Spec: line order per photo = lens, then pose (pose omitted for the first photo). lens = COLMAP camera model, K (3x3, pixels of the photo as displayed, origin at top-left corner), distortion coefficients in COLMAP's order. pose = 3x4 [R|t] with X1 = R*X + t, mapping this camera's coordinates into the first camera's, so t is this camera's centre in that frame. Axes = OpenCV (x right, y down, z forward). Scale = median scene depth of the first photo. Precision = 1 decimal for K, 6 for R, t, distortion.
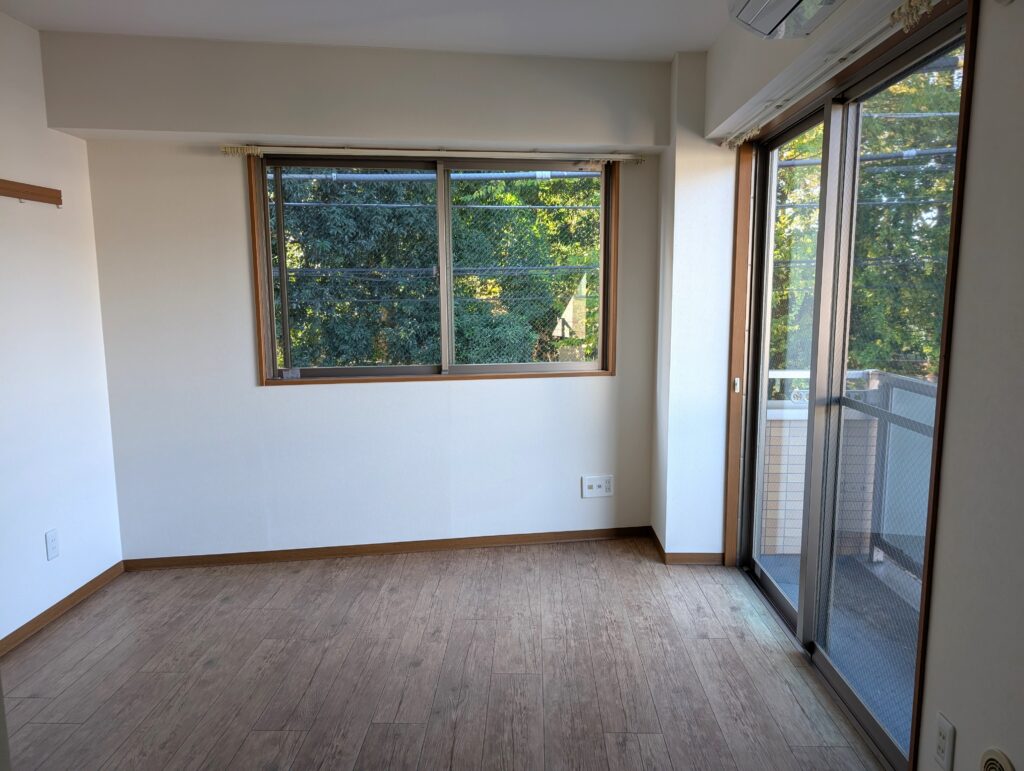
lens RADIAL K [[726.8, 0, 511.3], [0, 726.8, 391.1], [0, 0, 1]] dist [0.007639, 0.007568]
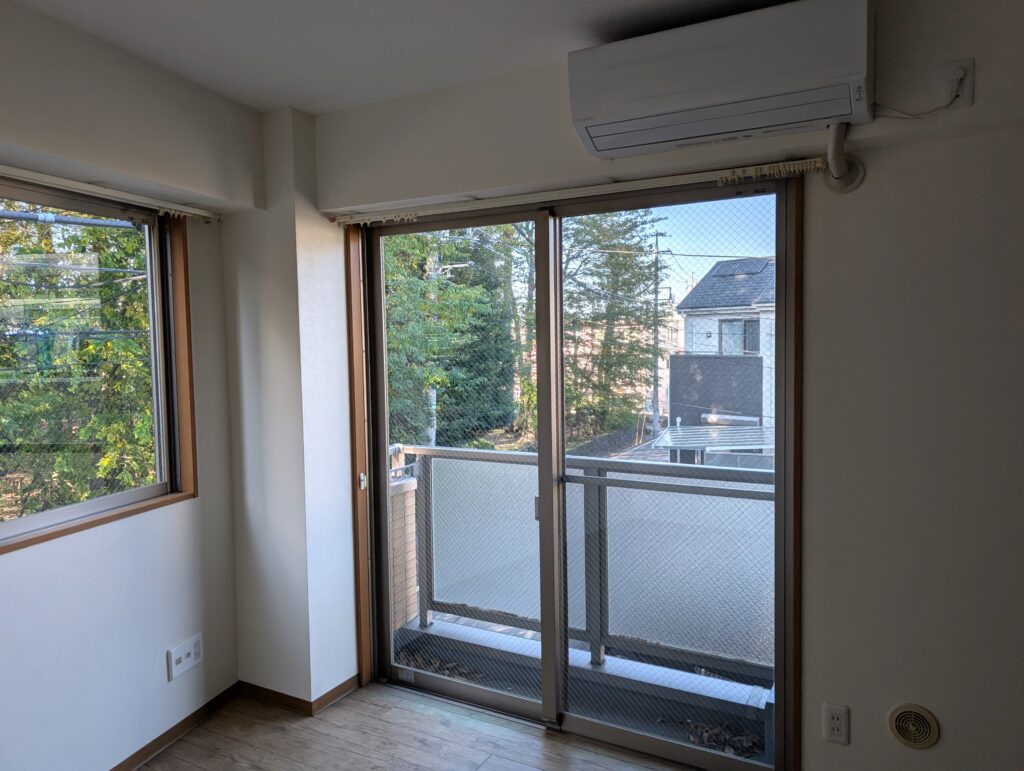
lens RADIAL K [[726.8, 0, 512.3], [0, 726.8, 379.9], [0, 0, 1]] dist [0.007639, 0.007568]
pose [[0.454596, -0.047416, 0.889435, -0.396046], [0.129713, 0.991460, -0.013442, -0.095551], [-0.881202, 0.121482, 0.456864, 0.389165]]
